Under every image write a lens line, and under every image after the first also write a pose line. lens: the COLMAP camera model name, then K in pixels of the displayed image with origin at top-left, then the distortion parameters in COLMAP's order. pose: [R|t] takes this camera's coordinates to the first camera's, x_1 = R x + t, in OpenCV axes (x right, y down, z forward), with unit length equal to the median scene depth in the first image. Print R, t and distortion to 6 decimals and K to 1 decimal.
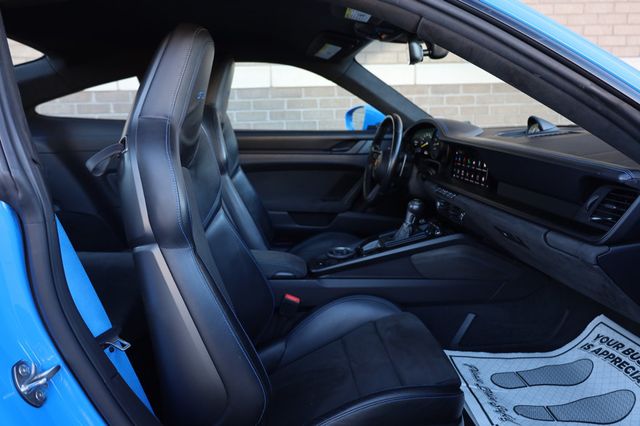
lens RADIAL K [[454.8, 0, 320.0], [0, 454.8, 213.0], [0, 0, 1]] dist [0.003875, 0.000484]
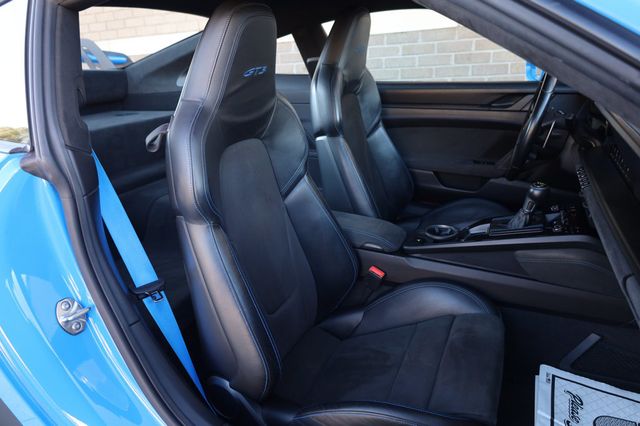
lens RADIAL K [[440.8, 0, 320.0], [0, 440.8, 213.0], [0, 0, 1]] dist [-0.003662, -0.000251]
pose [[0.866664, 0.137675, -0.479520, 0.241061], [-0.063107, 0.983701, 0.168374, -0.079291], [0.494885, -0.115663, 0.861227, 0.123426]]
